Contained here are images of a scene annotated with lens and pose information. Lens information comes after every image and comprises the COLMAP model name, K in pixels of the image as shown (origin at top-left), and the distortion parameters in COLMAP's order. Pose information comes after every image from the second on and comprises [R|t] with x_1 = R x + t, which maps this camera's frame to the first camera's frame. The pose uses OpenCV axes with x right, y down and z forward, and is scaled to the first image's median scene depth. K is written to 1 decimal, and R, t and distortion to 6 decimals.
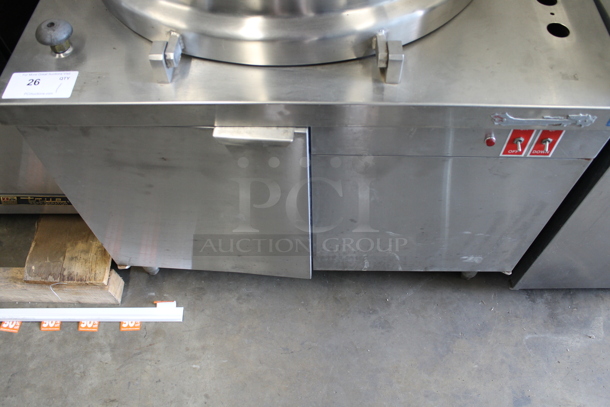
lens RADIAL K [[509.0, 0, 305.0], [0, 509.0, 203.5], [0, 0, 1]] dist [-0.176967, 0.145233]
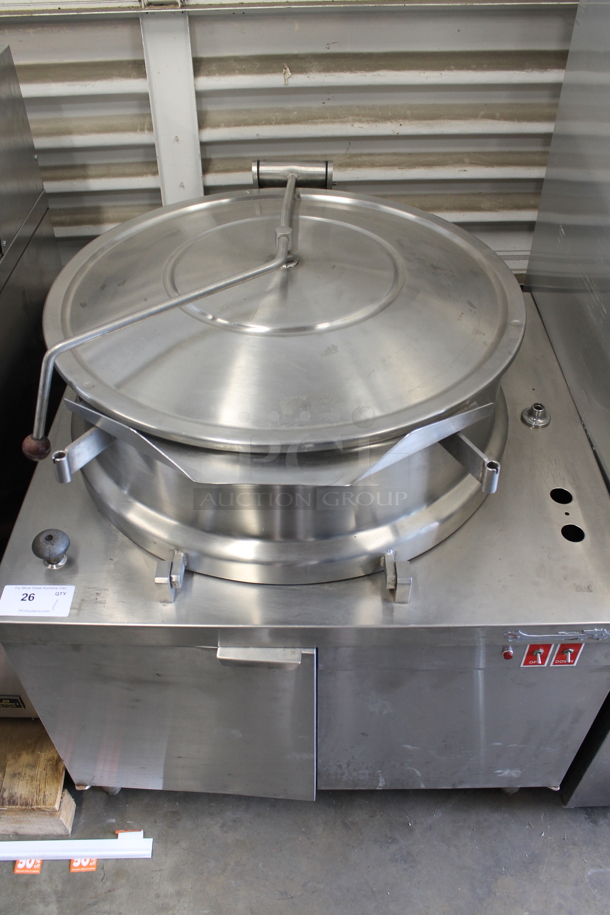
lens RADIAL K [[763.5, 0, 305.0], [0, 763.5, 457.5], [0, 0, 1]] dist [-0.176967, 0.145233]
pose [[0.999732, -0.005181, 0.022552, -0.032894], [0.010754, 0.966993, -0.254575, -0.098031], [-0.020488, 0.254749, 0.966790, -0.348662]]
